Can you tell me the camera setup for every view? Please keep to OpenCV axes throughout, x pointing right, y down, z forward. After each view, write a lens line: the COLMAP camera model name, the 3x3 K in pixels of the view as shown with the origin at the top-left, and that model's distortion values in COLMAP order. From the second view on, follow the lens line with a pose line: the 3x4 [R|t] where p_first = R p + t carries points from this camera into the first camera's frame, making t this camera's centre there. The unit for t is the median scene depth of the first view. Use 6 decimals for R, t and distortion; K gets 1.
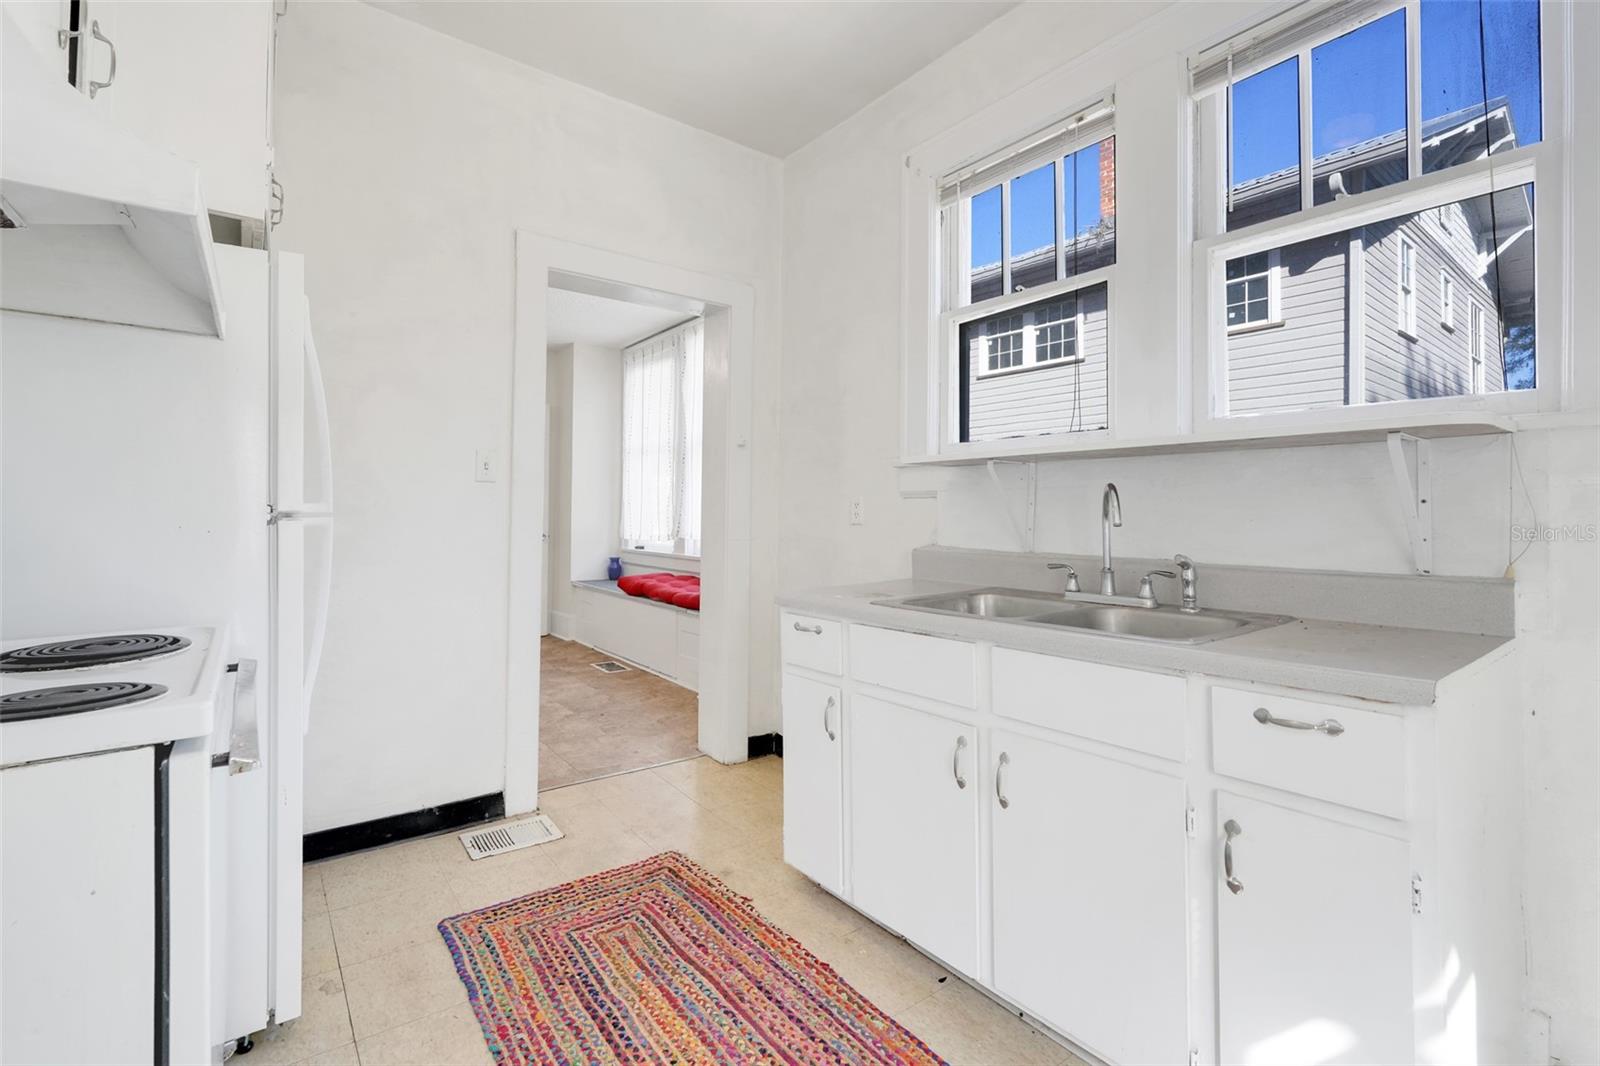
lens RADIAL K [[723.4, 0, 791.6], [0, 723.4, 510.2], [0, 0, 1]] dist [-0.021652, 0.011896]
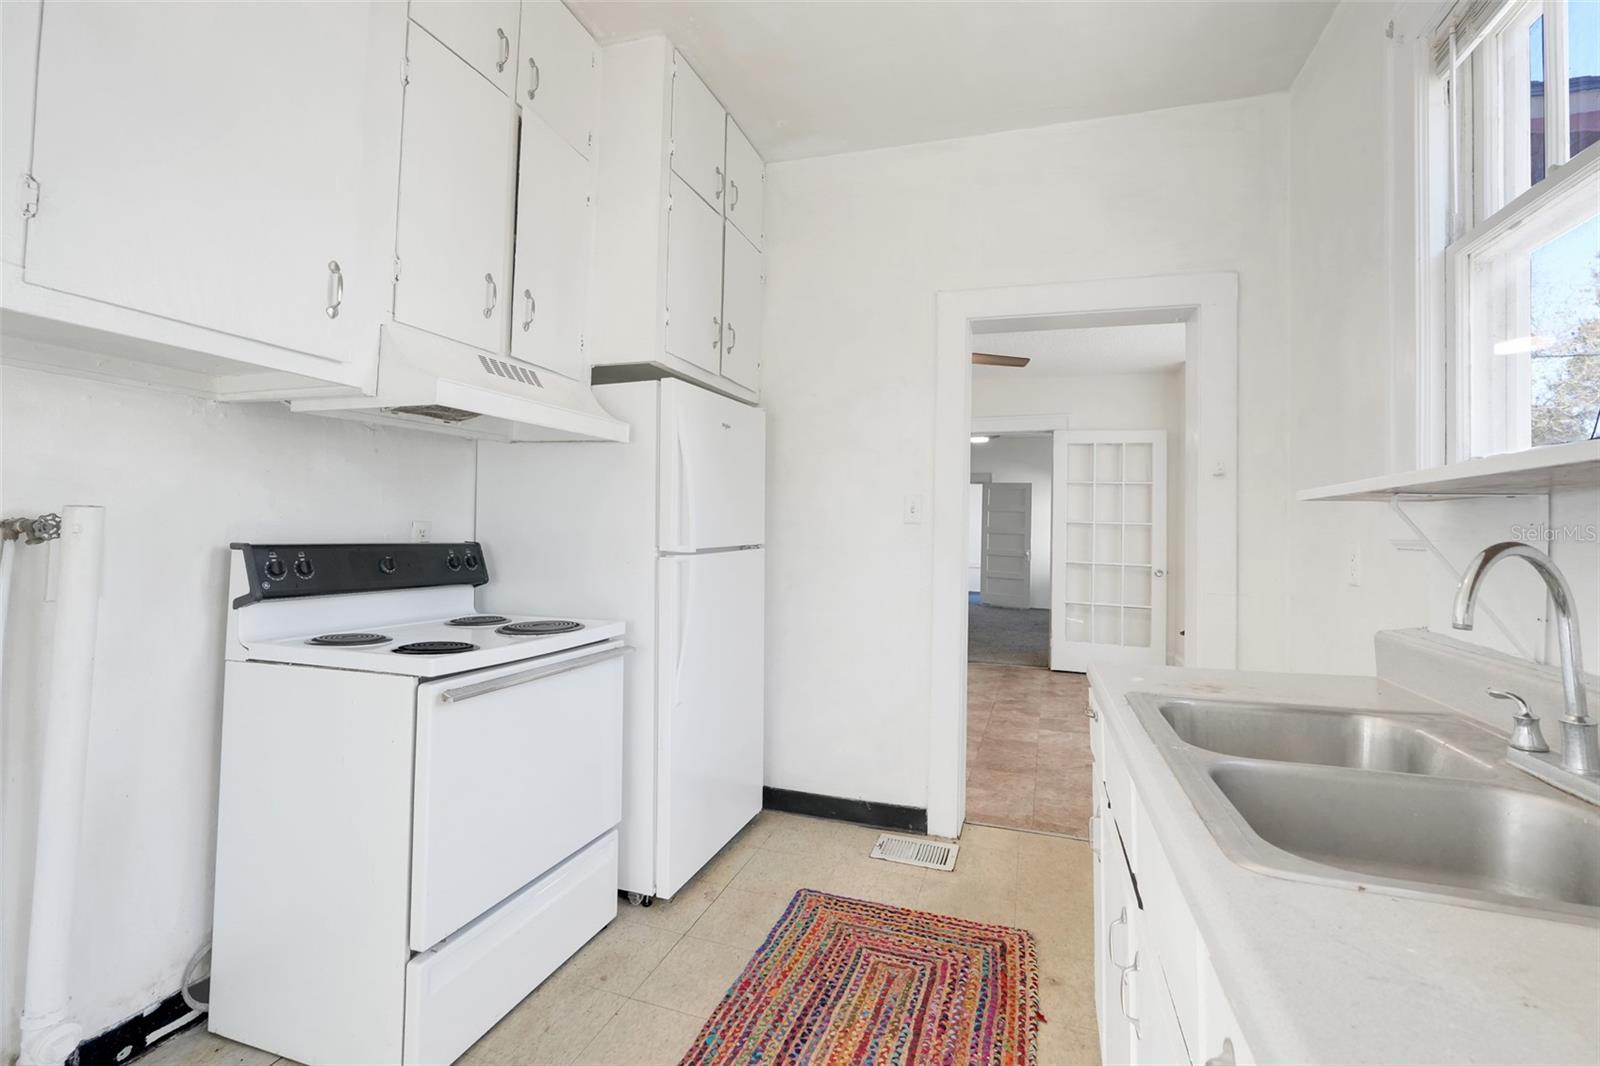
lens RADIAL K [[723.4, 0, 791.6], [0, 723.4, 510.2], [0, 0, 1]] dist [-0.021652, 0.011896]
pose [[0.568785, -0.012720, -0.822388, 0.486919], [-0.016277, 0.999511, -0.026717, -0.034055], [0.822325, 0.028582, 0.568300, 0.261425]]
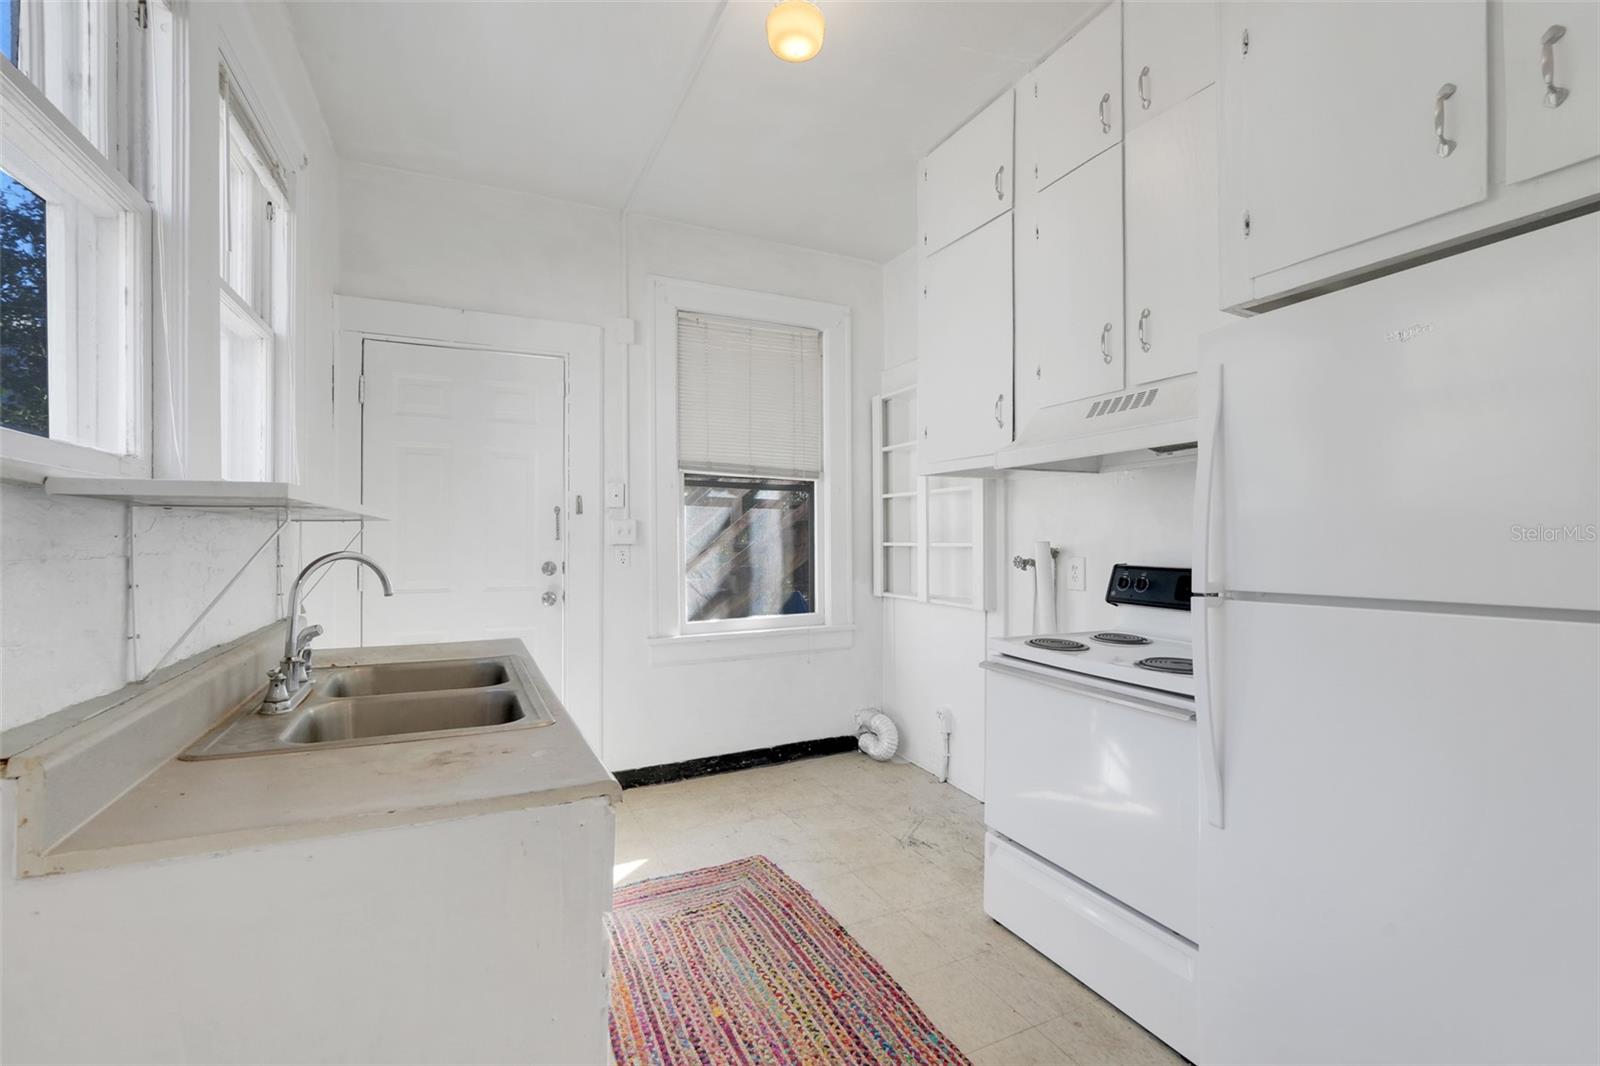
lens RADIAL K [[711.8, 0, 800.0], [0, 711.8, 536.9], [0, 0, 1]] dist [-0.002819, 0.000102]
pose [[-0.978844, -0.004618, 0.204554, -0.256519], [-0.007328, 0.999895, -0.012490, -0.035756], [-0.204475, -0.013725, -0.978776, 1.526399]]
